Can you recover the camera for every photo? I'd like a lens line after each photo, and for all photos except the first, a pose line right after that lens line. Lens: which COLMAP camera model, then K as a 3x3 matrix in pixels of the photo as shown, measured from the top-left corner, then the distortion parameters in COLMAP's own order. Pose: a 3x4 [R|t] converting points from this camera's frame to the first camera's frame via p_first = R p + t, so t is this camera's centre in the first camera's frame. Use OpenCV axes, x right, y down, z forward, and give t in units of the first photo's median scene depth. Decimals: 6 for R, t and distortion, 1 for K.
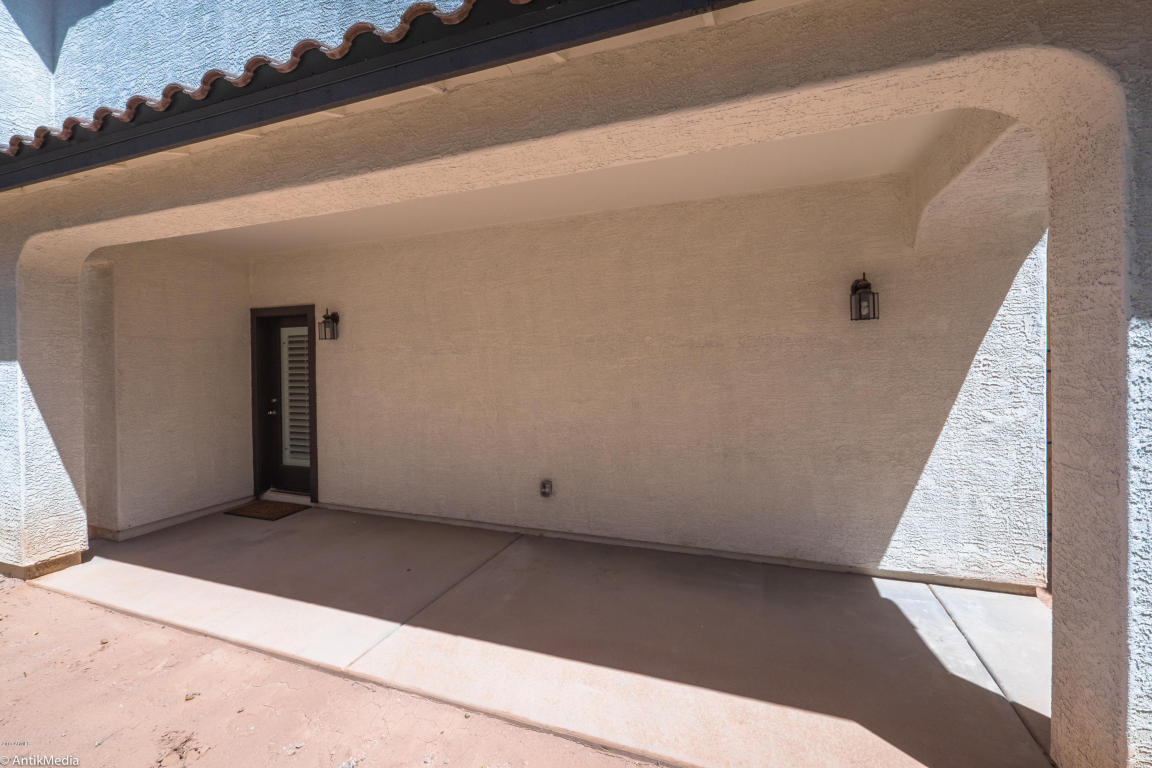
lens RADIAL K [[484.7, 0, 576.3], [0, 484.7, 369.7], [0, 0, 1]] dist [-0.010764, 0.003103]
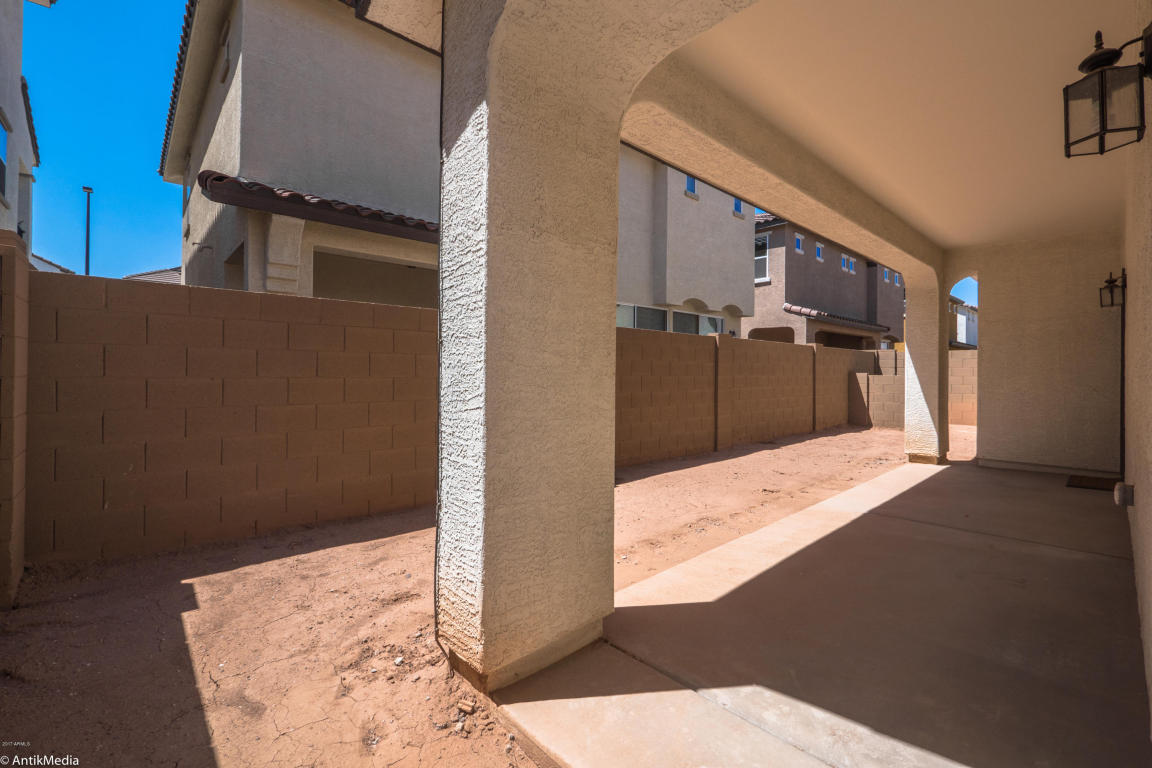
lens RADIAL K [[484.7, 0, 576.3], [0, 484.7, 369.7], [0, 0, 1]] dist [-0.010764, 0.003103]
pose [[-0.443325, 0.012652, -0.896272, 1.146118], [-0.015922, 0.999631, 0.021987, 0.080958], [0.896220, 0.024018, -0.442960, 0.764054]]
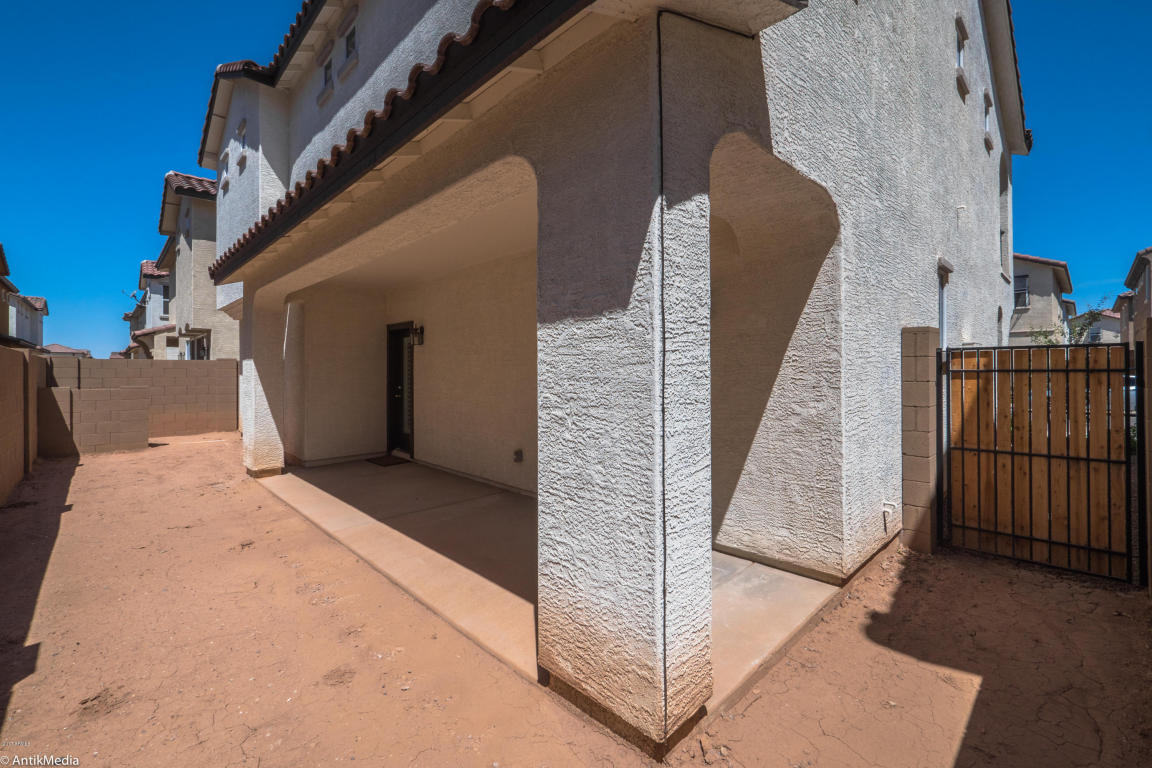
lens RADIAL K [[484.7, 0, 576.3], [0, 484.7, 369.7], [0, 0, 1]] dist [-0.010764, 0.003103]
pose [[0.904851, 0.009286, -0.425627, 0.828238], [-0.014175, 0.999865, -0.008320, 0.025171], [0.425492, 0.013562, 0.904861, -0.164255]]
